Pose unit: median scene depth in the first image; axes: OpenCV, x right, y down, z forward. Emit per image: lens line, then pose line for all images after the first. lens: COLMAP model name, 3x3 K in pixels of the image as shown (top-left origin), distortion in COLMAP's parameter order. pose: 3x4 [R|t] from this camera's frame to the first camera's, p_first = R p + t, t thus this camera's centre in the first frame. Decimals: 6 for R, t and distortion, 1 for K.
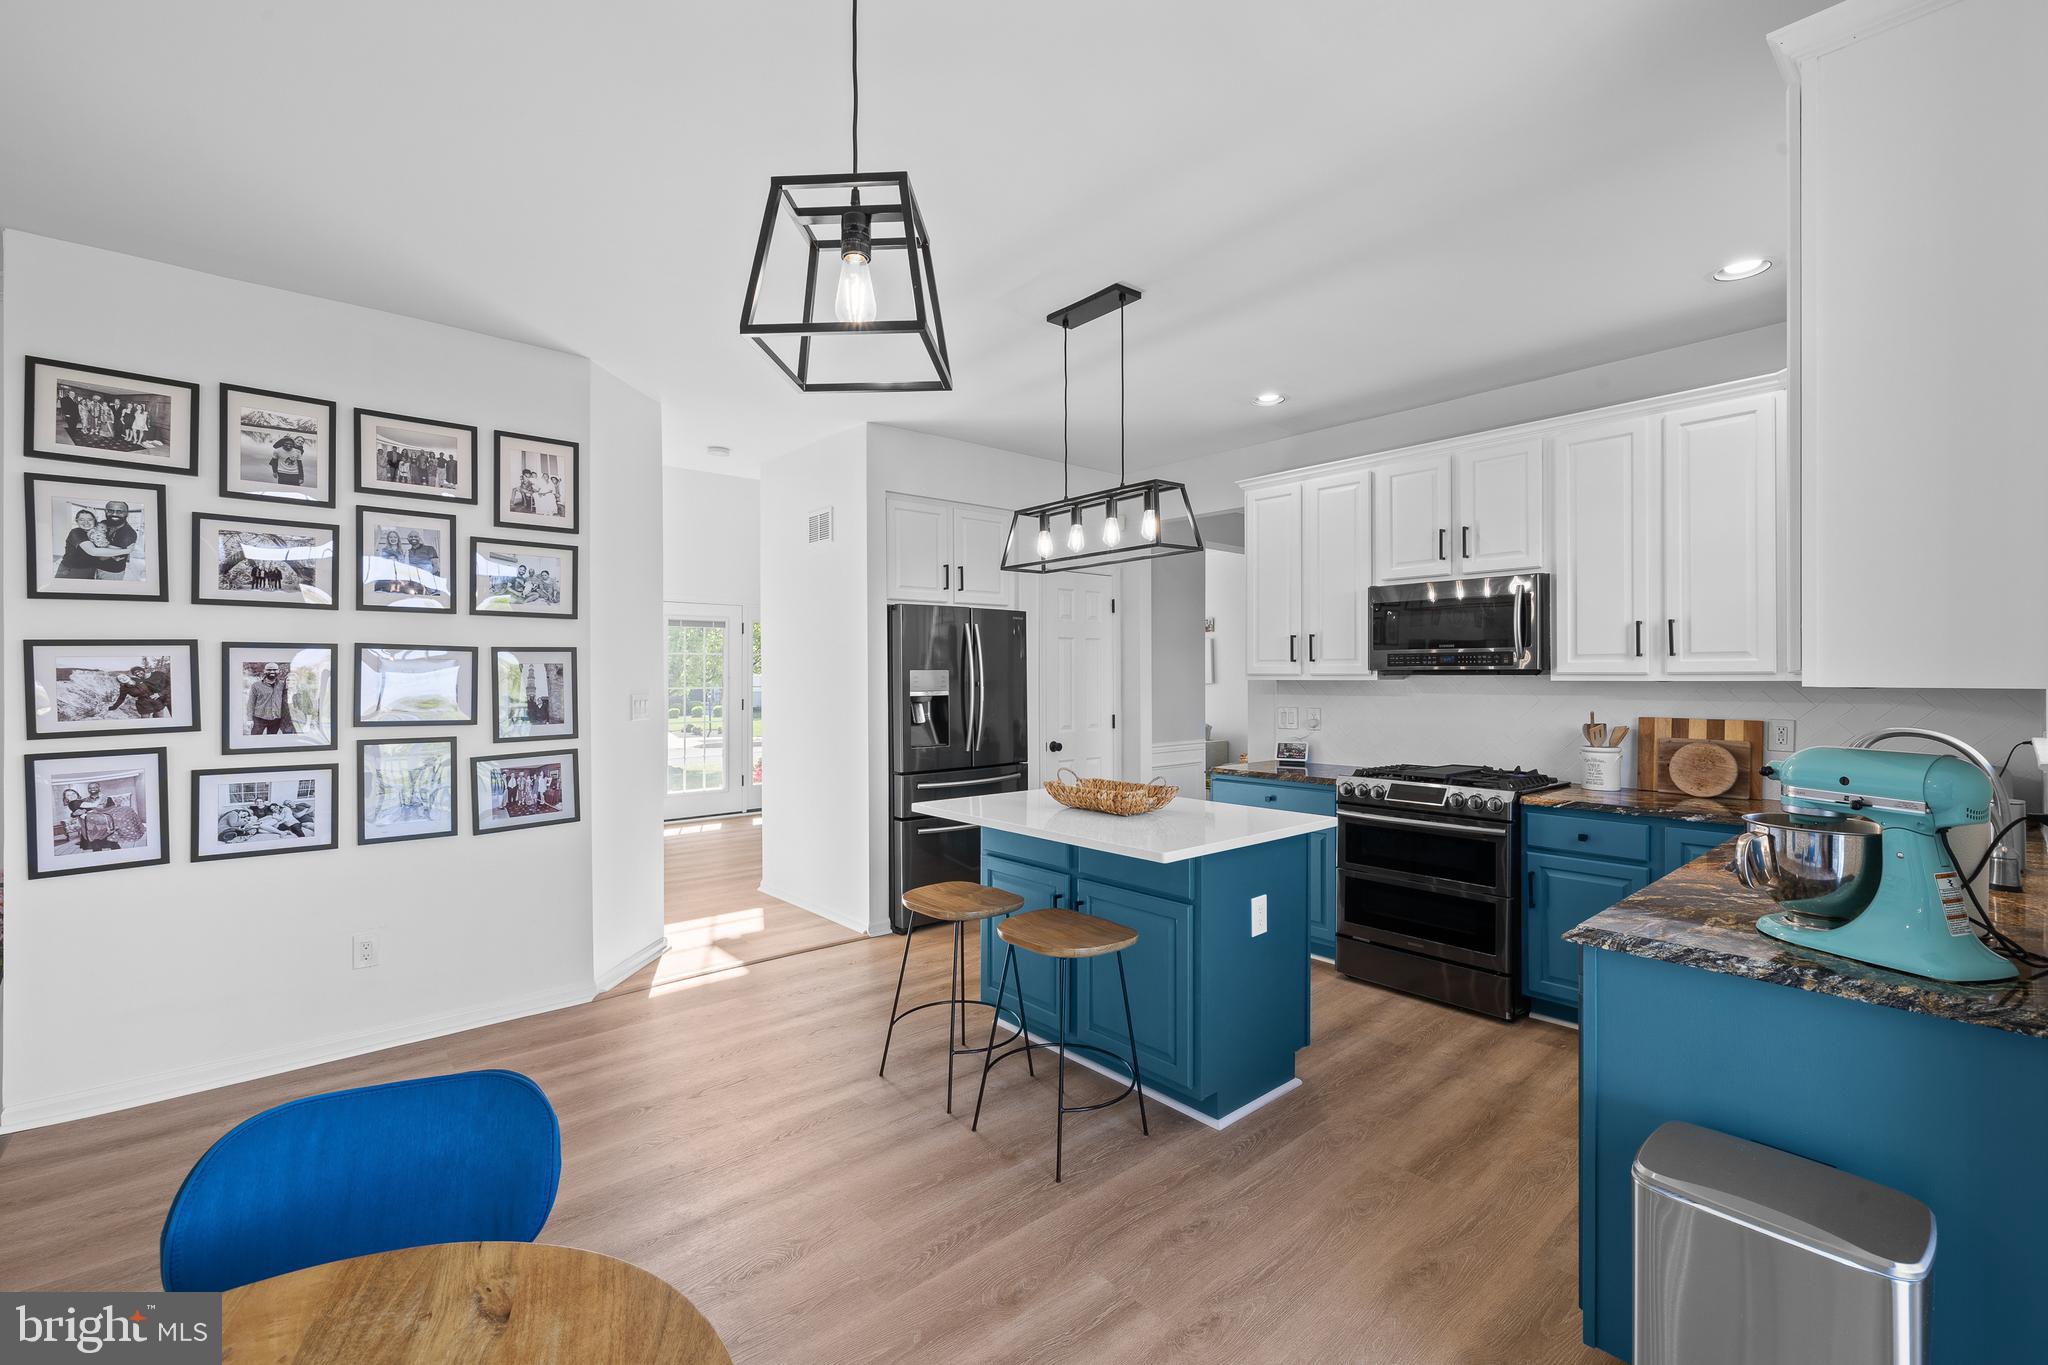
lens RADIAL K [[869.4, 0, 1025.0], [0, 869.4, 672.4], [0, 0, 1]] dist [-0.003290, 0.001394]
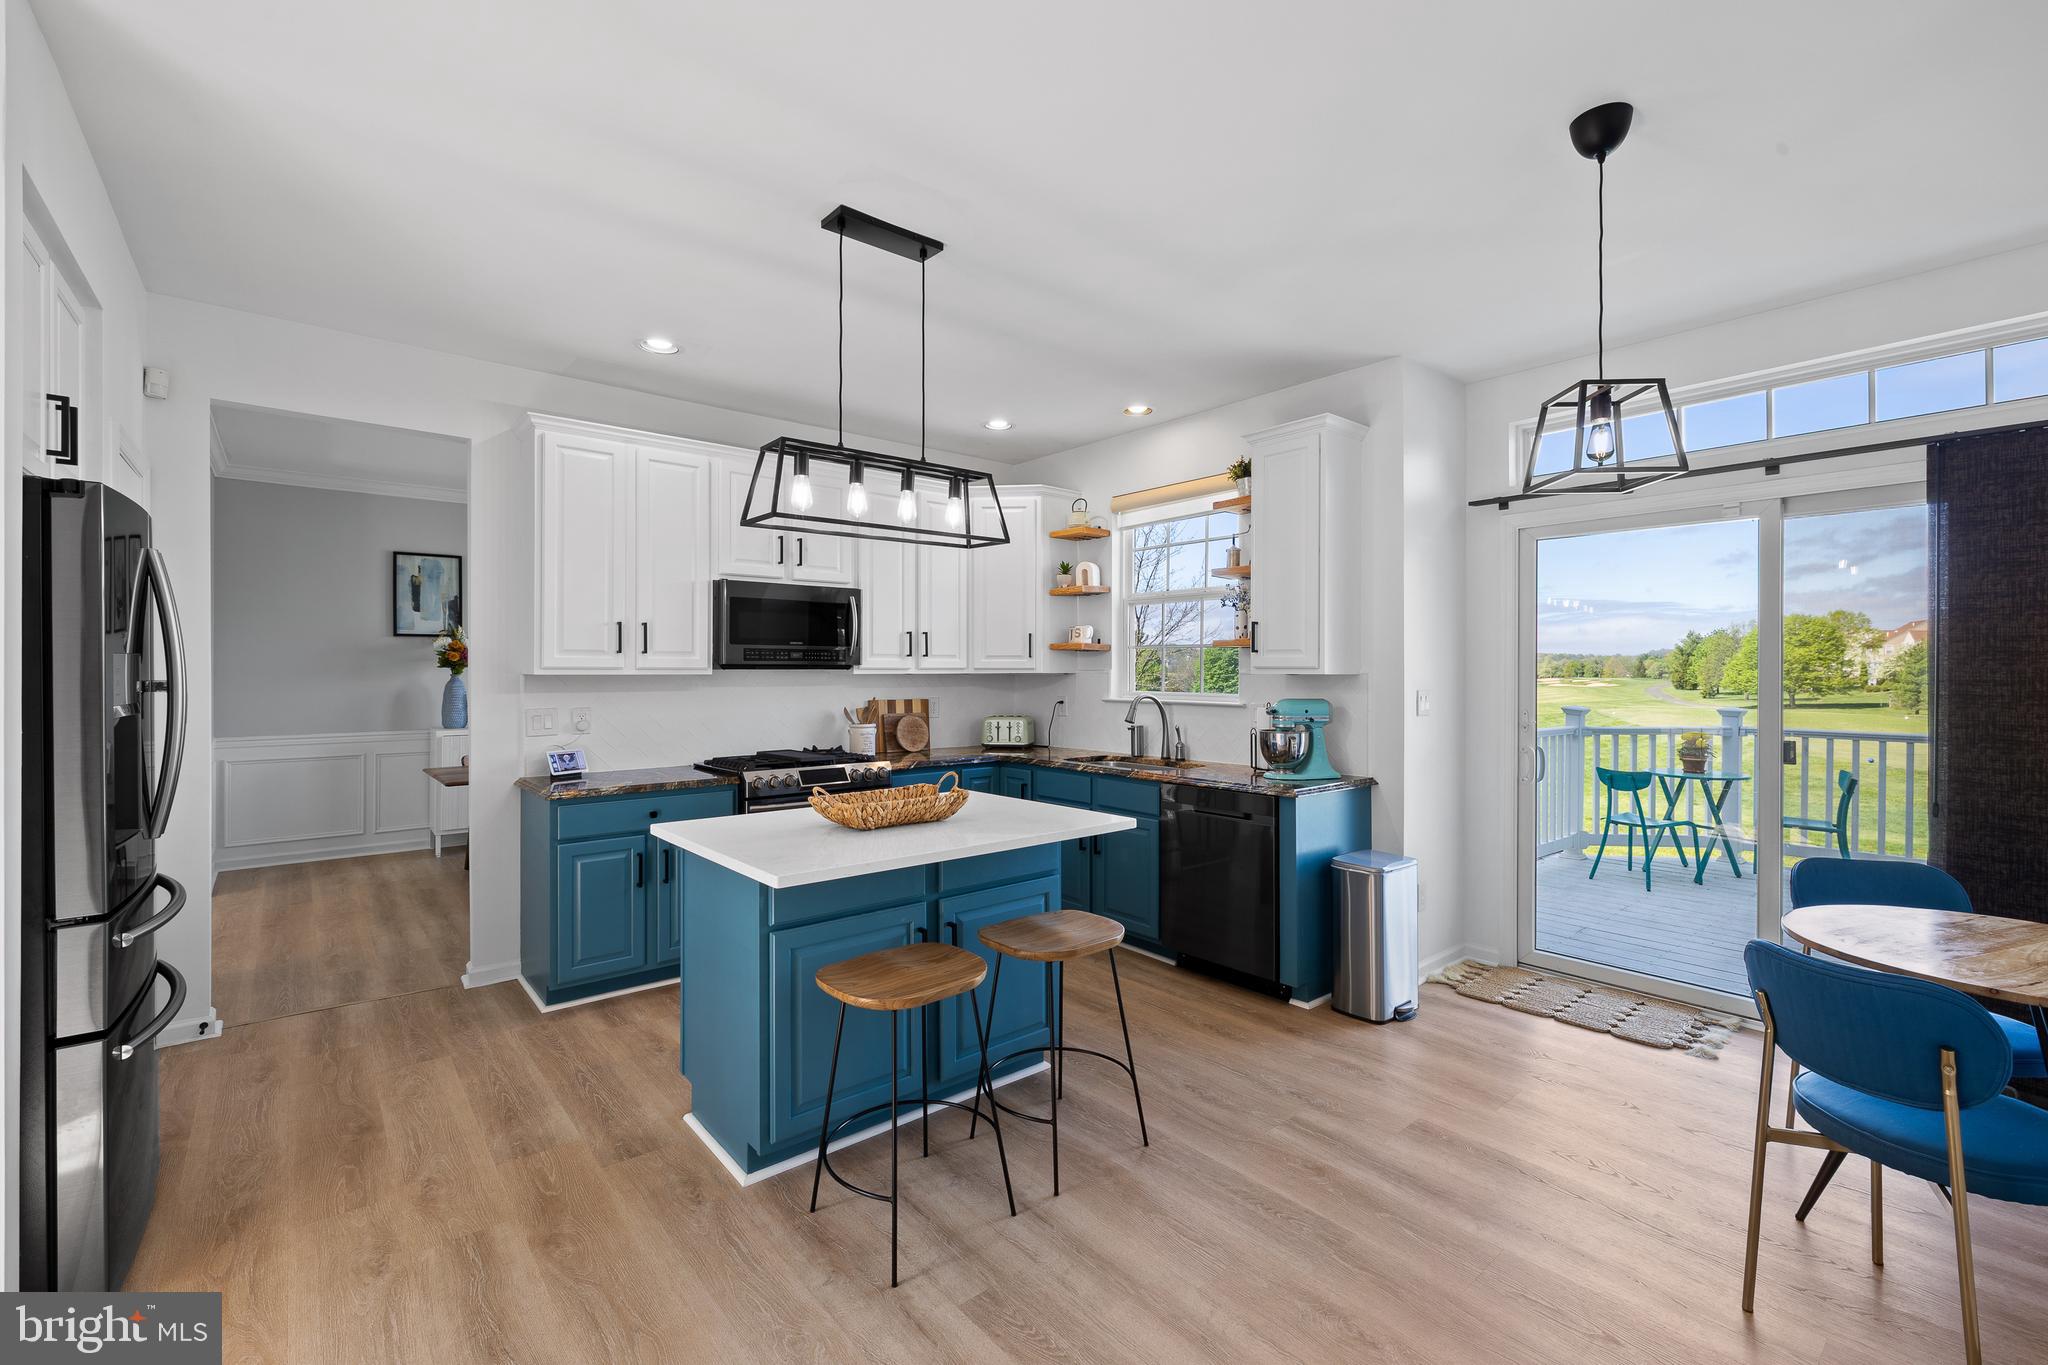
lens RADIAL K [[869.4, 0, 1025.0], [0, 869.4, 669.4], [0, 0, 1]] dist [-0.003290, 0.001394]
pose [[0.019415, 0.002295, 0.999809, -0.794372], [-0.004175, 0.999989, -0.002214, 0.005657], [-0.999803, -0.004131, 0.019425, 0.873768]]
